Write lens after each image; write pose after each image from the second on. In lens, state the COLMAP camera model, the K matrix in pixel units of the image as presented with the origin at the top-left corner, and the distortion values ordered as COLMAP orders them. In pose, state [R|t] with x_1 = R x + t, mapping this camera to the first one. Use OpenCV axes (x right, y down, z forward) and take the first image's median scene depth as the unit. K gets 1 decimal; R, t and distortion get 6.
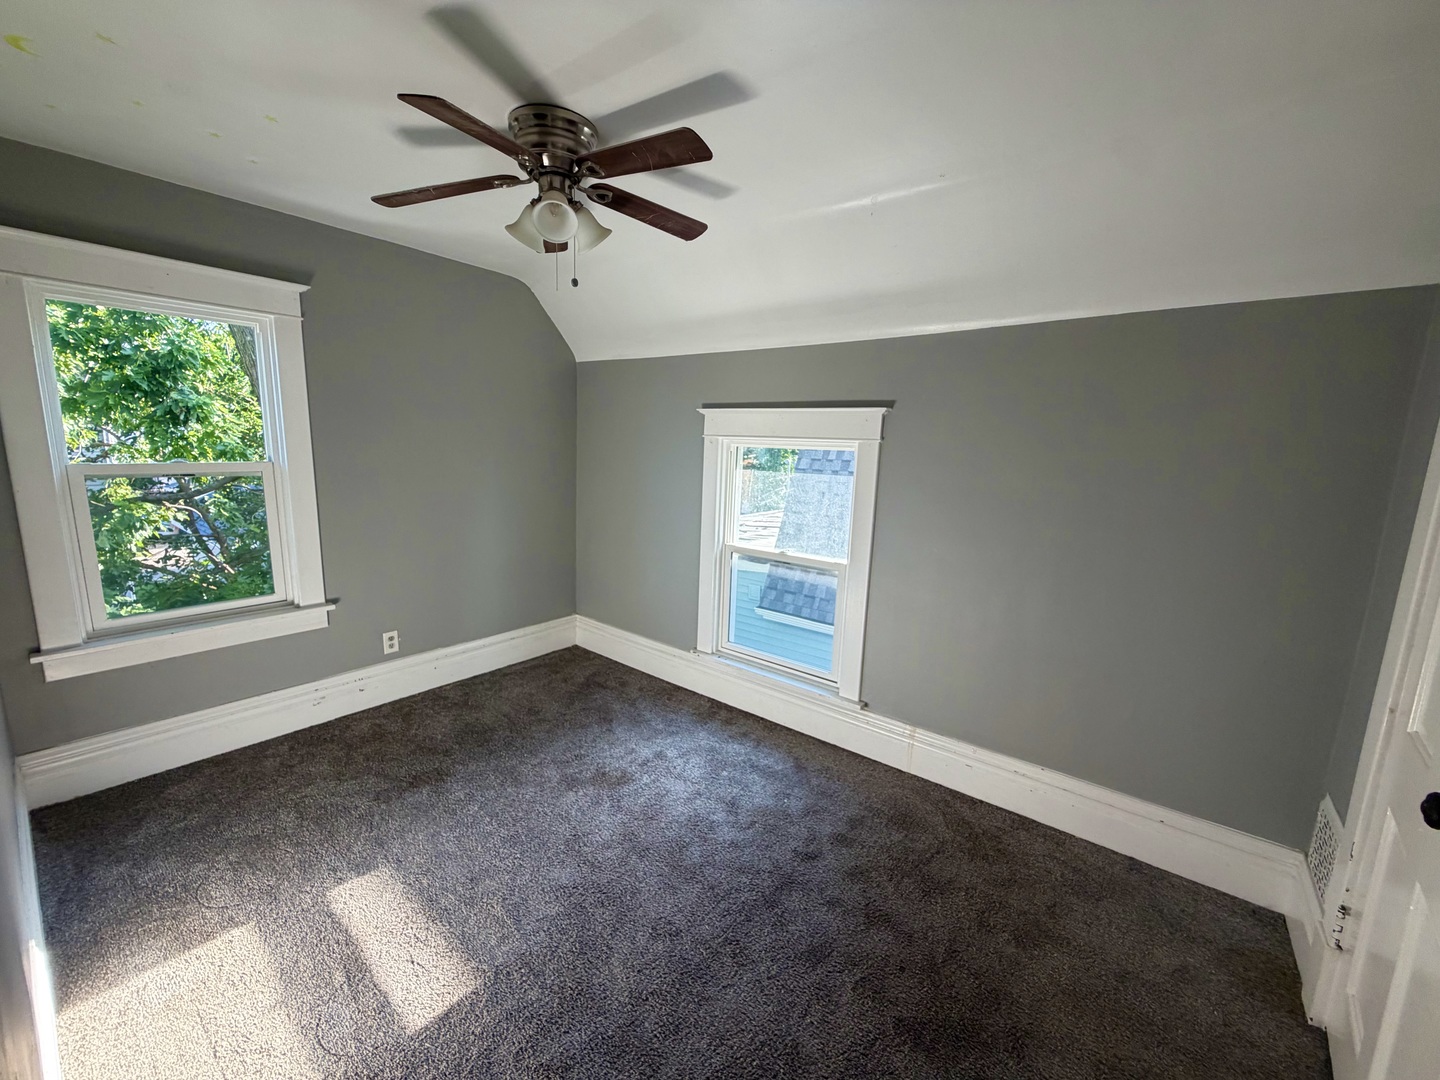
lens RADIAL K [[575.3, 0, 718.8], [0, 575.3, 539.9], [0, 0, 1]] dist [-0.003964, 0.000515]
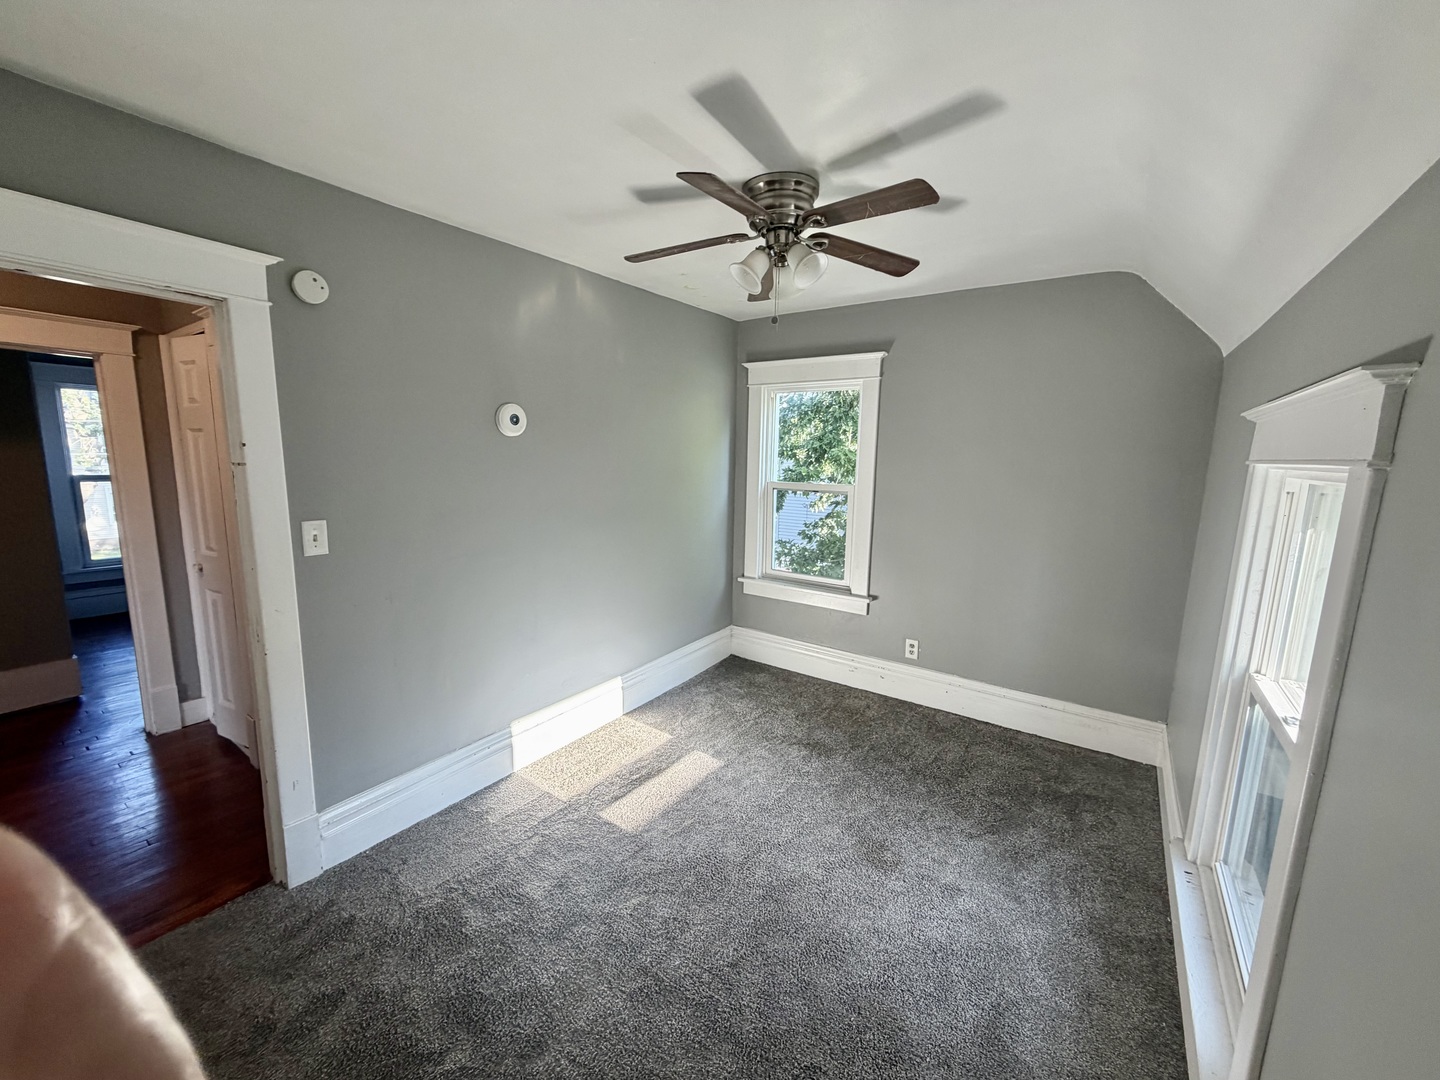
lens RADIAL K [[575.3, 0, 718.5], [0, 575.3, 541.5], [0, 0, 1]] dist [-0.003964, 0.000515]
pose [[0.063562, 0.127353, -0.989819, 0.546585], [-0.183619, 0.976384, 0.113833, -0.095731], [0.980940, 0.174514, 0.085445, 0.545219]]
